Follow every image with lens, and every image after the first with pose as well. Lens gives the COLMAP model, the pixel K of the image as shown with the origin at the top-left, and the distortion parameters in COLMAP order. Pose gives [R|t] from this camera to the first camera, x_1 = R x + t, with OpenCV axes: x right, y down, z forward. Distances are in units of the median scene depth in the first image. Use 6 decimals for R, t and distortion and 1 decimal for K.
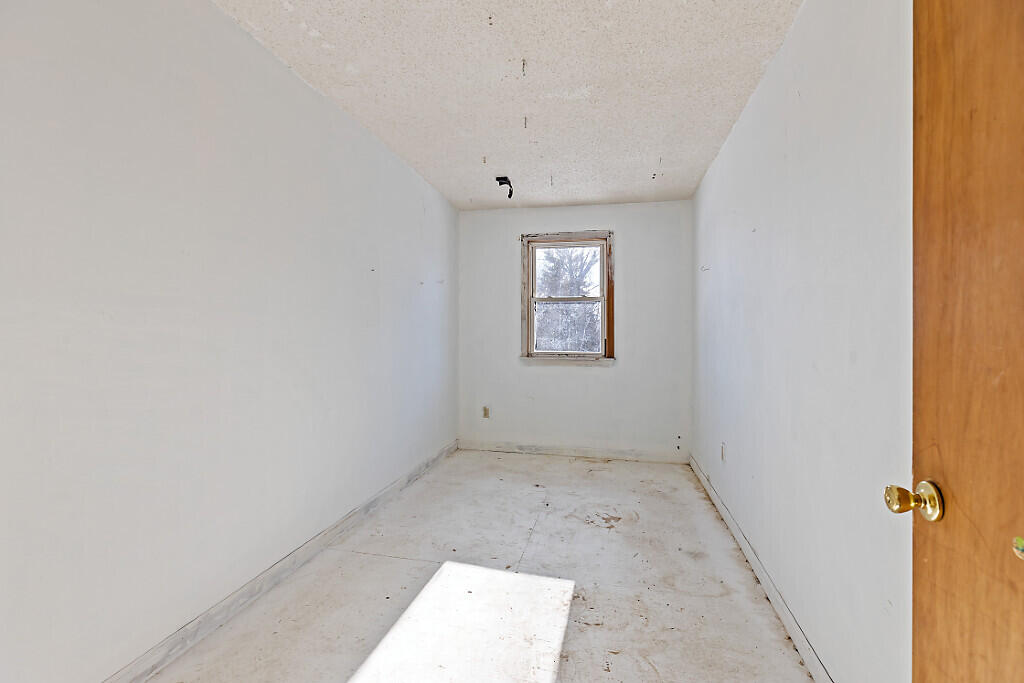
lens RADIAL K [[462.1, 0, 507.3], [0, 462.1, 335.0], [0, 0, 1]] dist [0.009755, 0.000160]
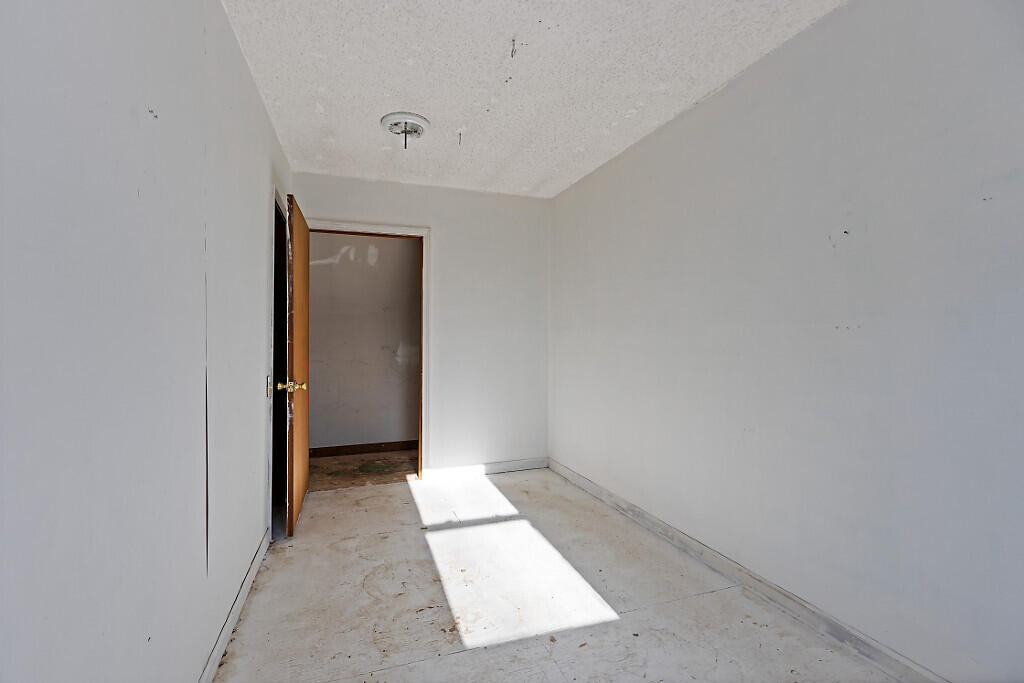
lens RADIAL K [[462.1, 0, 507.4], [0, 462.1, 345.9], [0, 0, 1]] dist [0.009755, 0.000160]
pose [[-0.842409, -0.008266, -0.538775, 0.562418], [-0.014668, 0.999864, 0.007593, 0.007815], [0.538639, 0.014299, -0.842416, 1.851514]]
